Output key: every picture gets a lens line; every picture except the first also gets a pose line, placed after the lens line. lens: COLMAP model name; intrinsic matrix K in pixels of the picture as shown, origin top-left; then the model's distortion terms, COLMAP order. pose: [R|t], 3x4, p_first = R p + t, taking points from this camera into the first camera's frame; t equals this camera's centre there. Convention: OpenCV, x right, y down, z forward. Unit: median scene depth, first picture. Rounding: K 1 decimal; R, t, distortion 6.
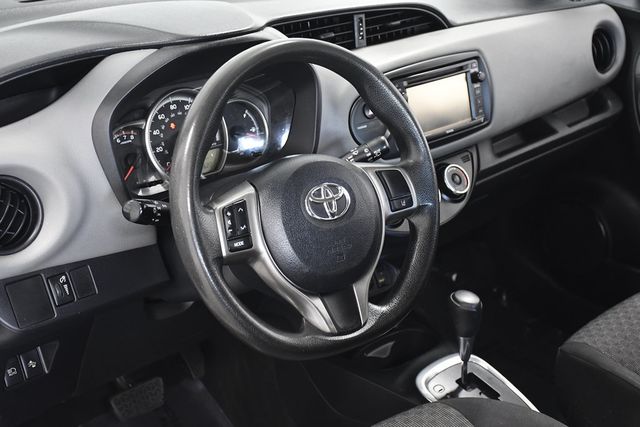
lens RADIAL K [[1023.9, 0, 320.0], [0, 1023.9, 213.5], [0, 0, 1]] dist [0.128500, -0.002901]
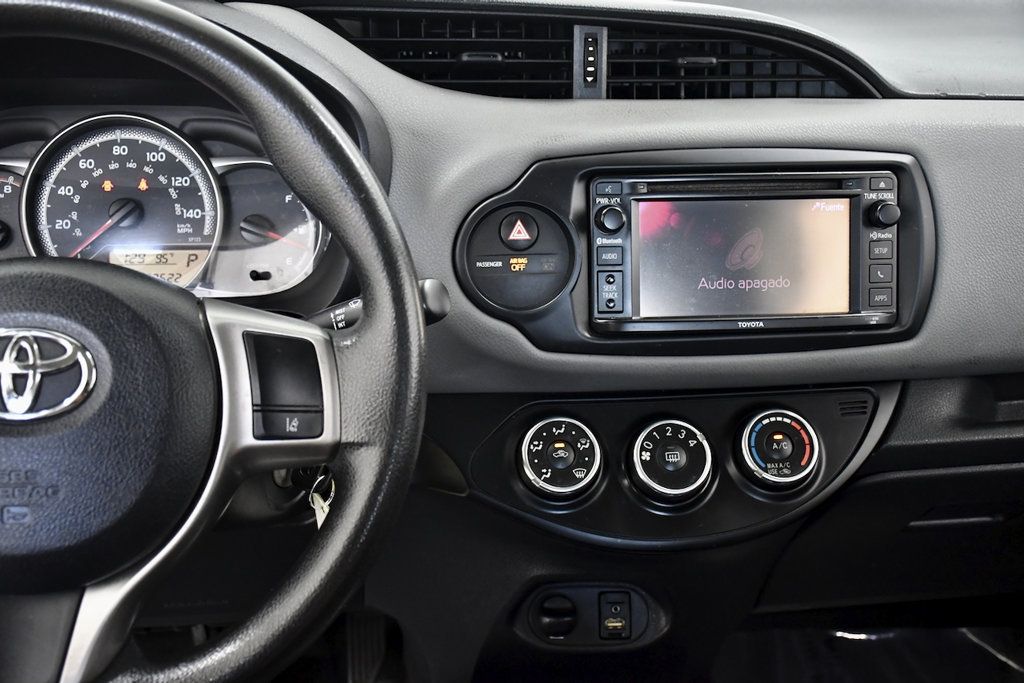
lens RADIAL K [[1314.9, 0, 512.0], [0, 1314.9, 341.5], [0, 0, 1]] dist [0.018343, 0.506368]
pose [[0.801379, 0.202379, -0.562881, 0.400765], [-0.233364, 0.972235, 0.017317, -0.068682], [0.550757, 0.117479, 0.826357, 0.580050]]
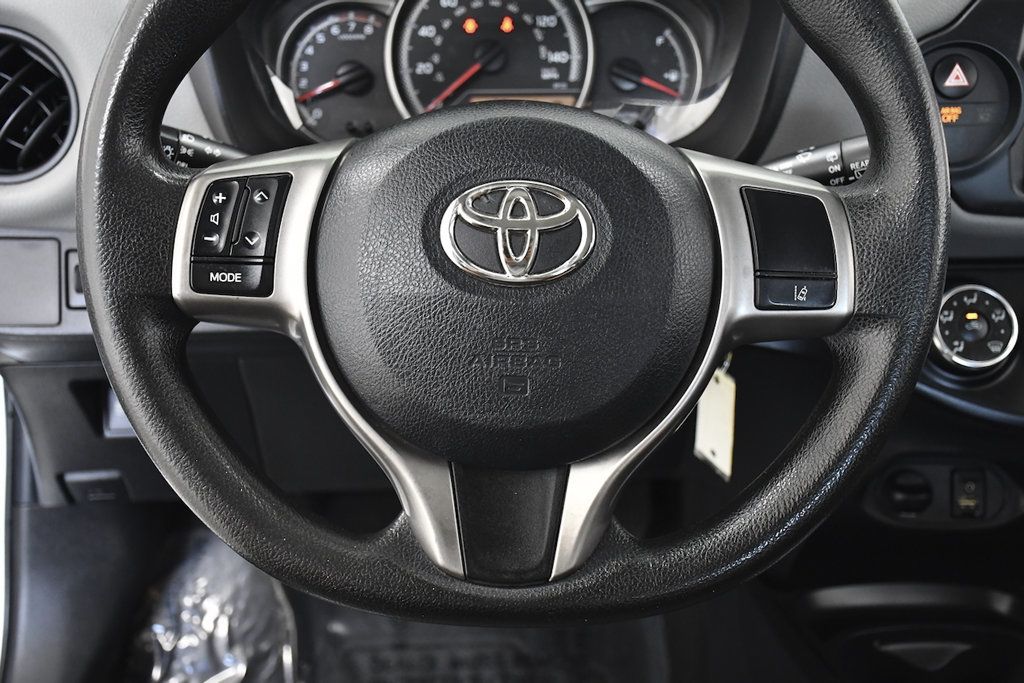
lens RADIAL K [[1262.2, 0, 512.0], [0, 1262.2, 341.5], [0, 0, 1]] dist [0.024025, 0.379547]
pose [[0.776818, 0.279700, -0.564200, 0.238082], [-0.247754, 0.959439, 0.134518, -0.029666], [0.578939, 0.035287, 0.814607, 0.546745]]
